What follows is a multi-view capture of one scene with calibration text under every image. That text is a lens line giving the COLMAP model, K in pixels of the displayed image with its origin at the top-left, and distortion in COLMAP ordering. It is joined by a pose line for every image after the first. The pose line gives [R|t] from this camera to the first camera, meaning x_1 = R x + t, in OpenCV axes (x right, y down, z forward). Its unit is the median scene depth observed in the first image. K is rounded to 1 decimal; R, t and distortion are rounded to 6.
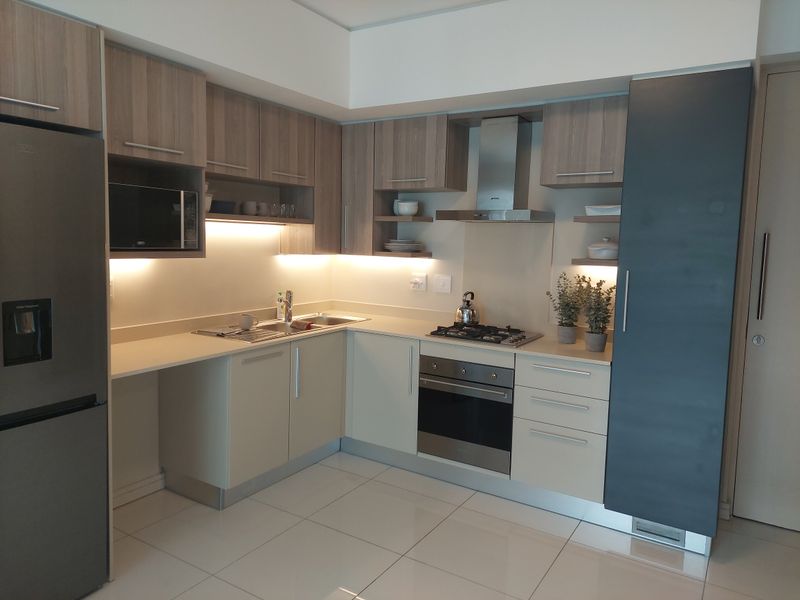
lens RADIAL K [[581.2, 0, 402.5], [0, 581.2, 295.9], [0, 0, 1]] dist [0.055658, -0.061325]
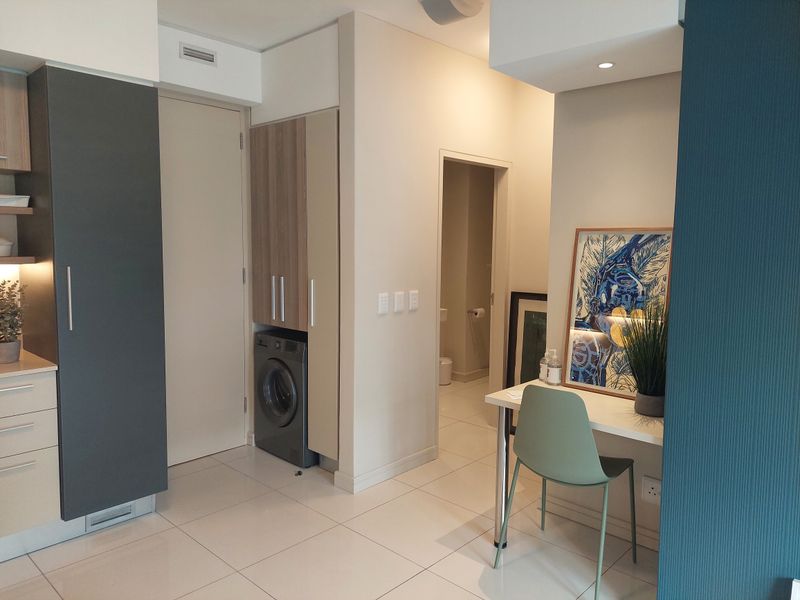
lens RADIAL K [[581.2, 0, 402.5], [0, 581.2, 298.1], [0, 0, 1]] dist [0.055658, -0.061325]
pose [[0.198786, -0.127134, 0.971762, -0.379056], [0.090101, 0.989722, 0.111052, -0.042803], [-0.975892, 0.065481, 0.208198, 0.228799]]
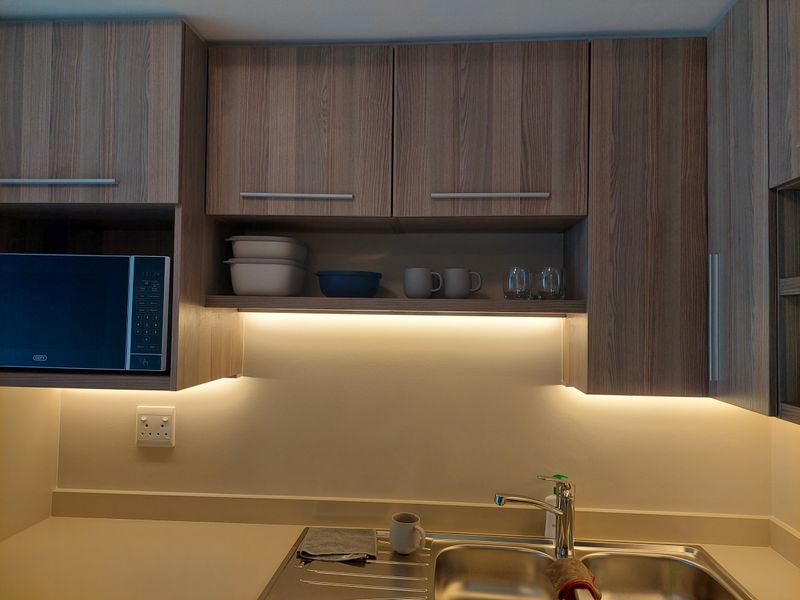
lens RADIAL K [[581.2, 0, 399.6], [0, 581.2, 296.2], [0, 0, 1]] dist [0.055658, -0.061325]
pose [[0.451726, -0.044870, -0.891027, 0.165463], [-0.090958, 0.991214, -0.096028, -0.109111], [0.887508, 0.124424, 0.443676, 0.916807]]
